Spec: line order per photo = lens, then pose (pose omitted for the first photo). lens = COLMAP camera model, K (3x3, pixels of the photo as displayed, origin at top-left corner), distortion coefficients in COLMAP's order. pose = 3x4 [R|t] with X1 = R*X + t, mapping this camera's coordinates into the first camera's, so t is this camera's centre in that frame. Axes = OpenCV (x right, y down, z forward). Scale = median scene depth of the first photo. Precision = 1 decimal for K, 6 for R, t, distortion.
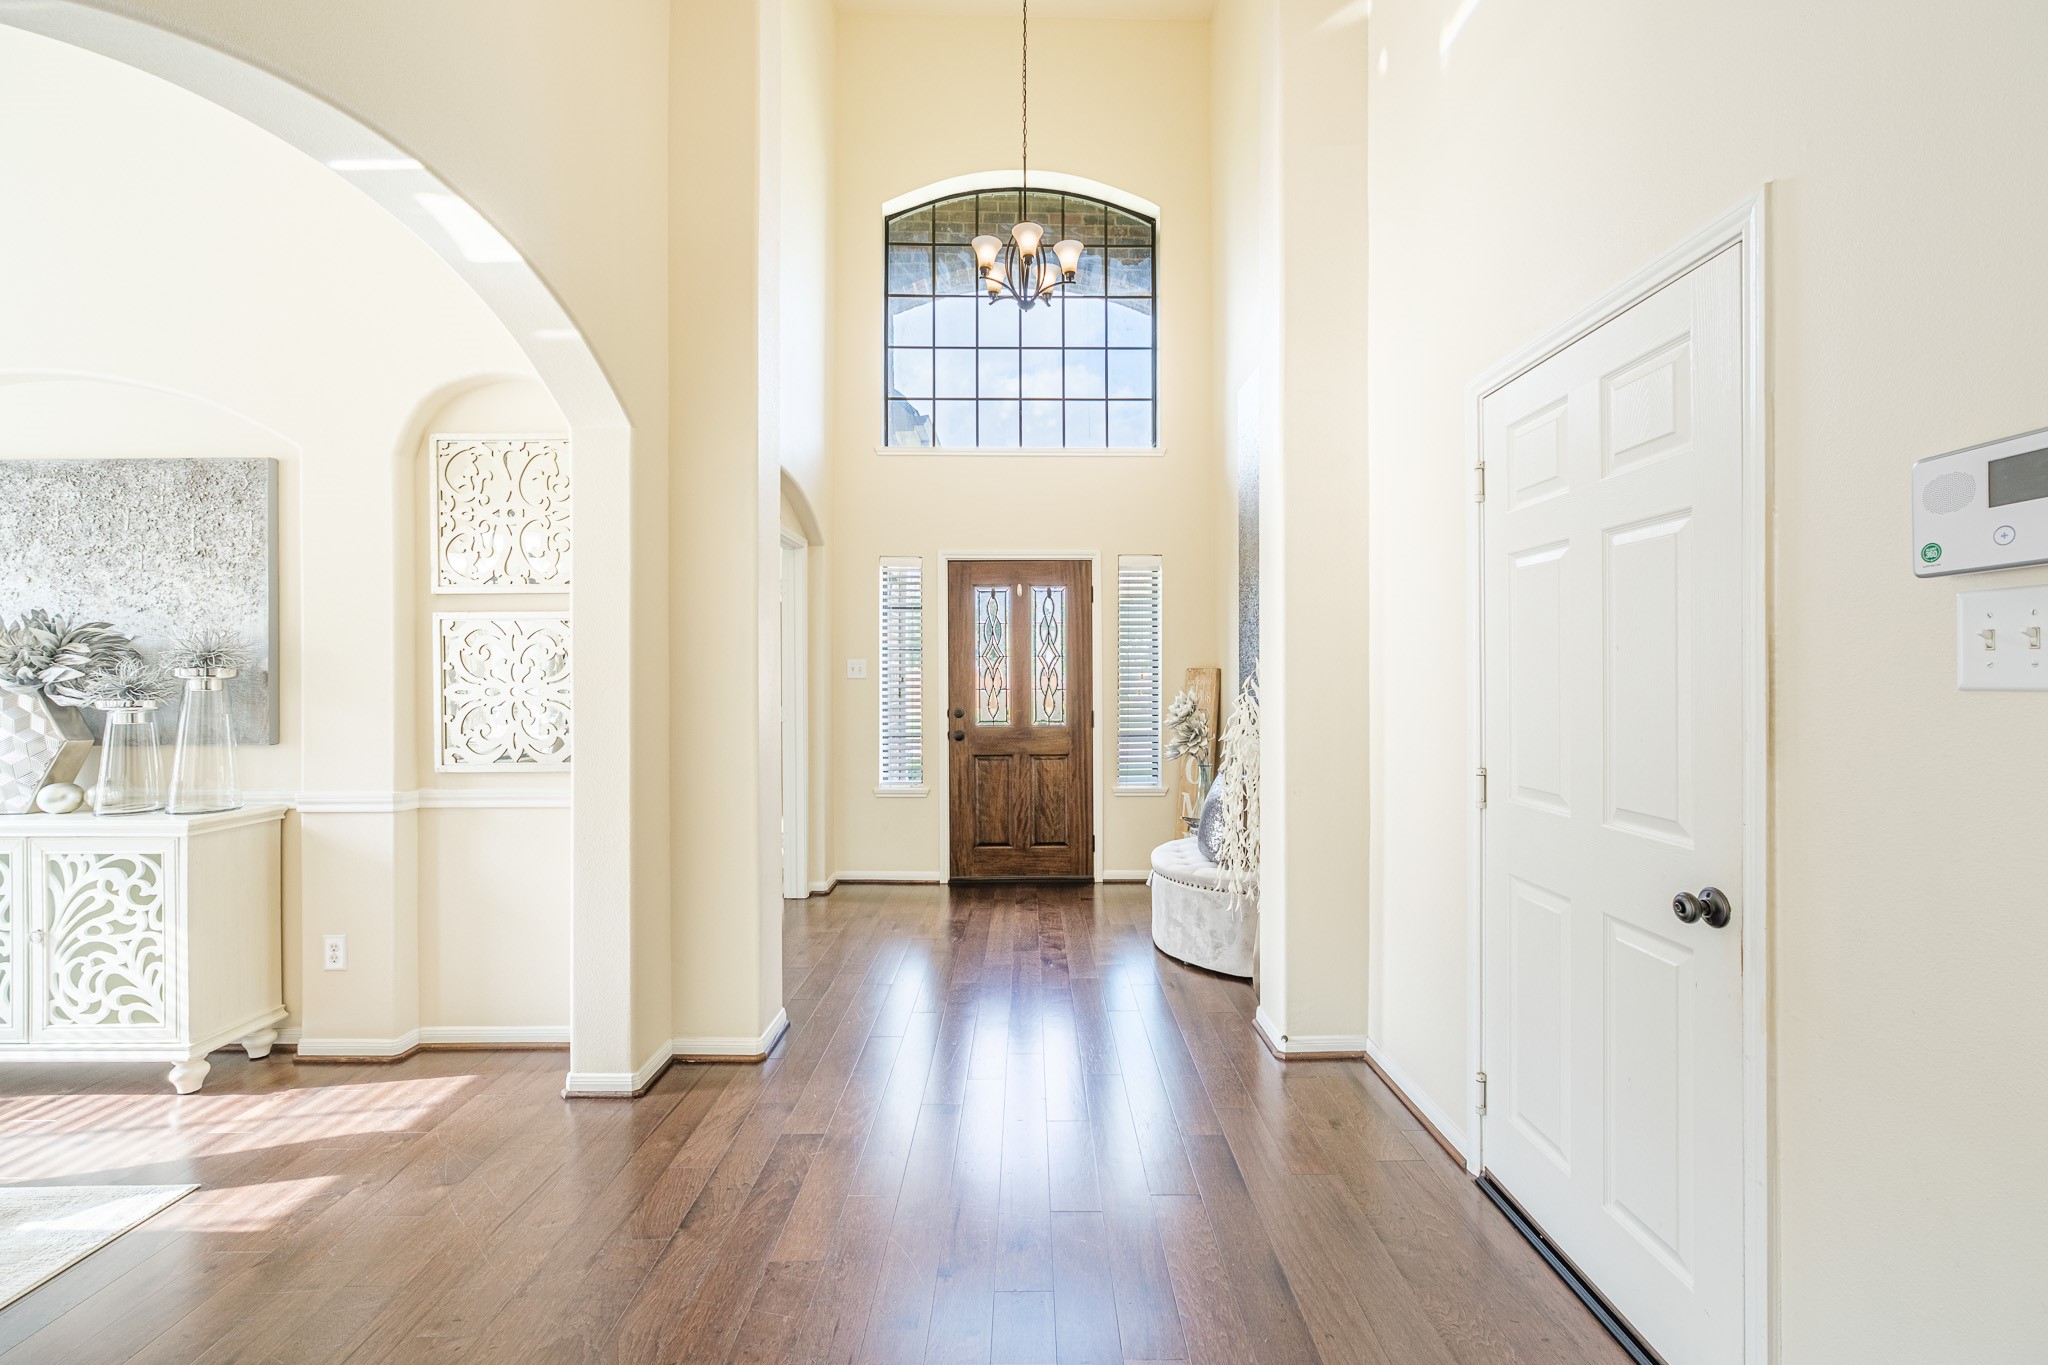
lens RADIAL K [[867.6, 0, 1028.4], [0, 867.6, 686.4], [0, 0, 1]] dist [0.001963, 0.001913]
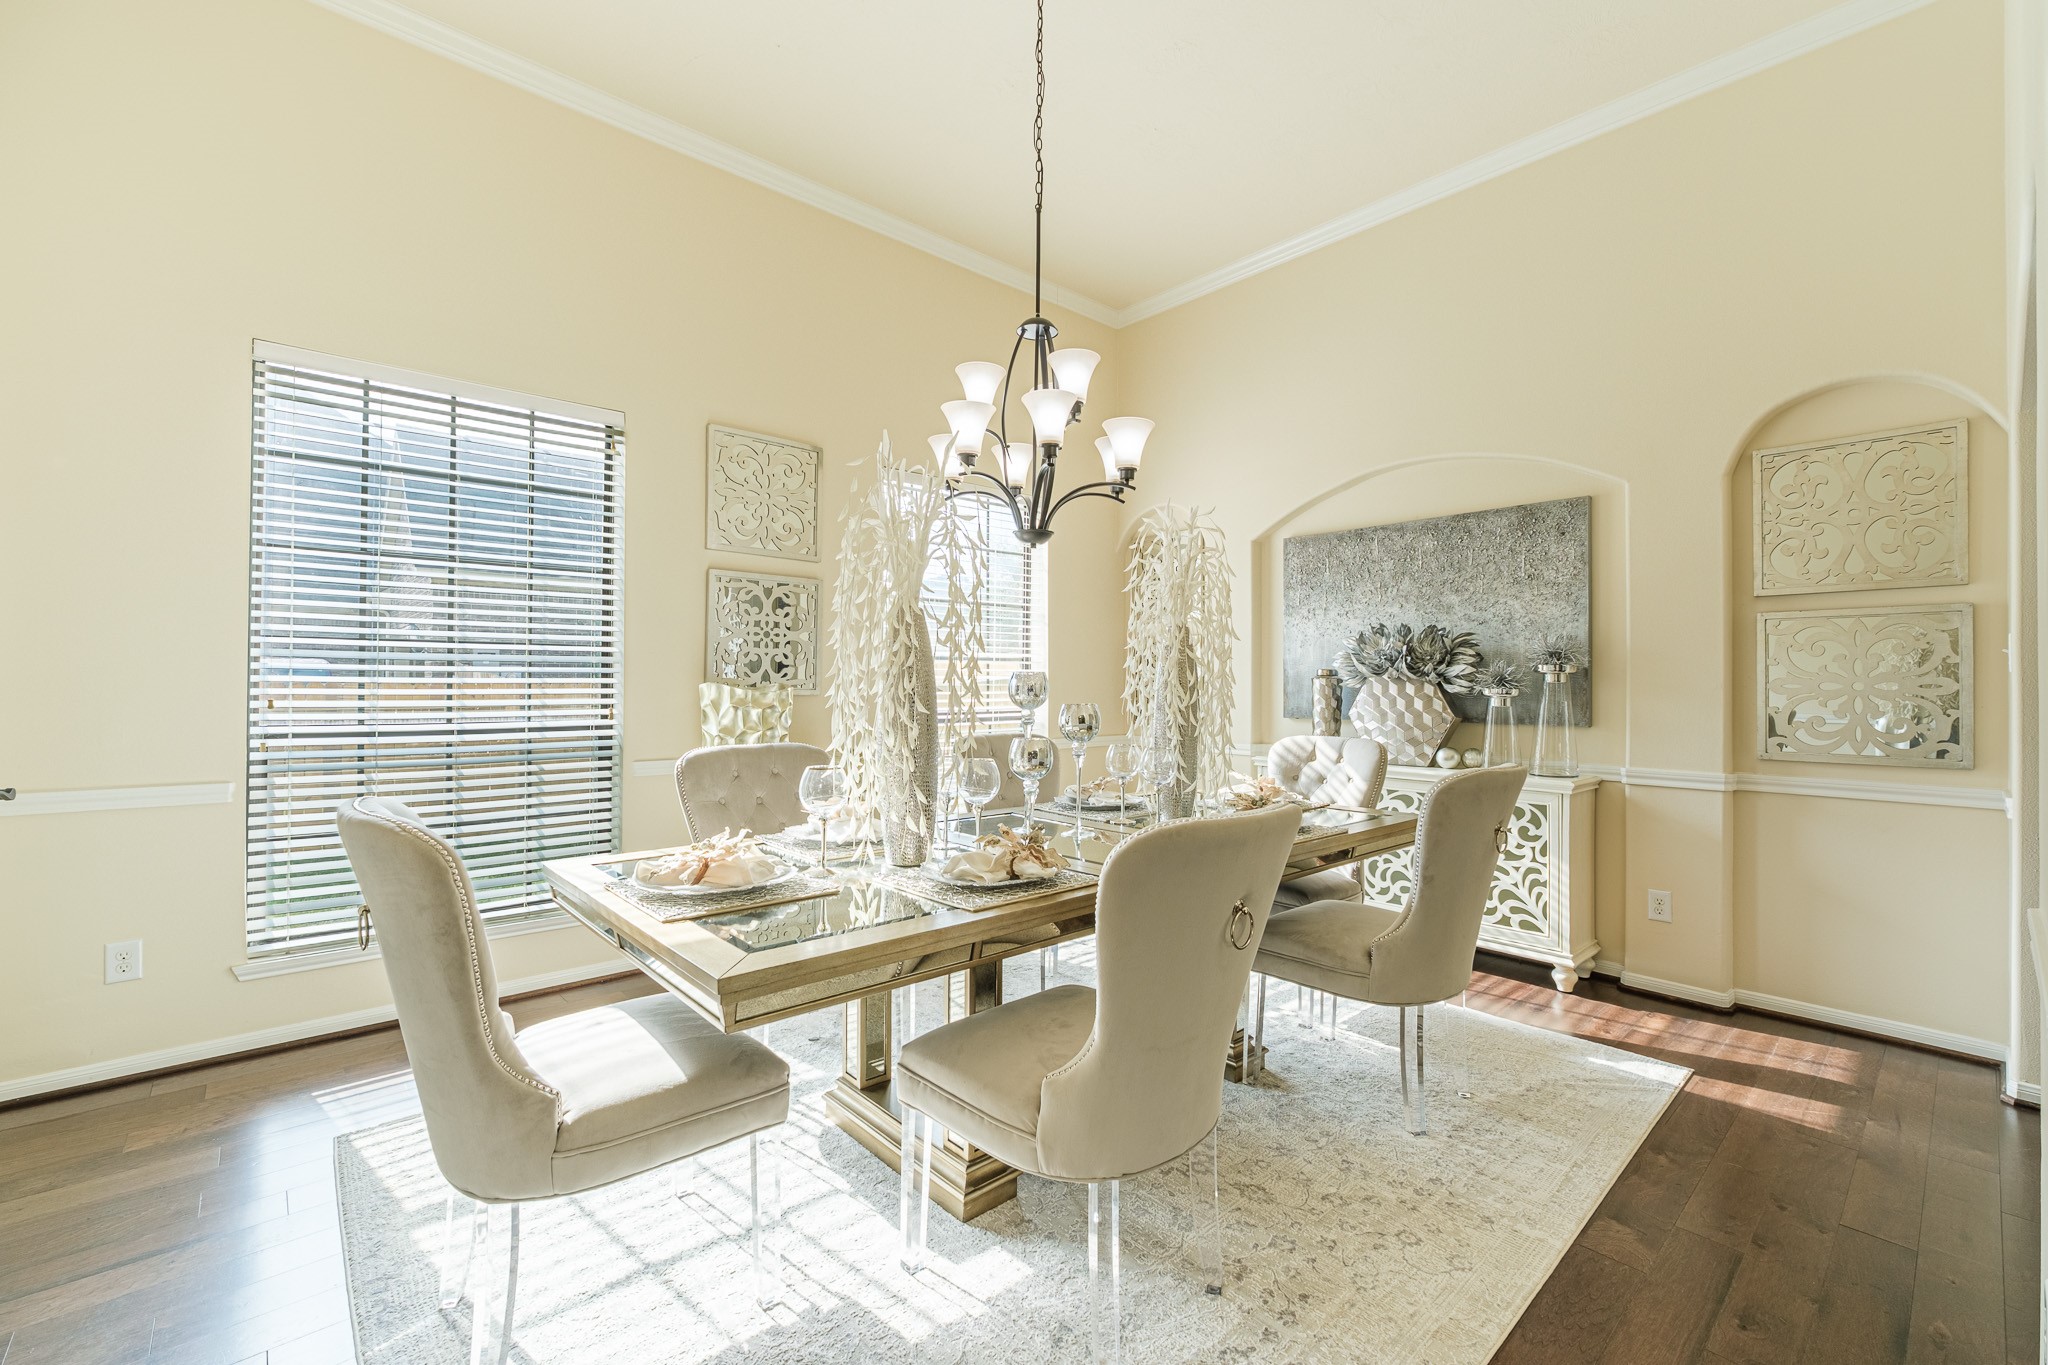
lens RADIAL K [[867.6, 0, 1027.6], [0, 867.6, 675.3], [0, 0, 1]] dist [0.001963, 0.001913]
pose [[0.663158, 0.000948, -0.748479, -0.516042], [-0.011795, 0.999888, -0.009183, 0.015876], [0.748387, 0.014918, 0.663095, -0.451643]]
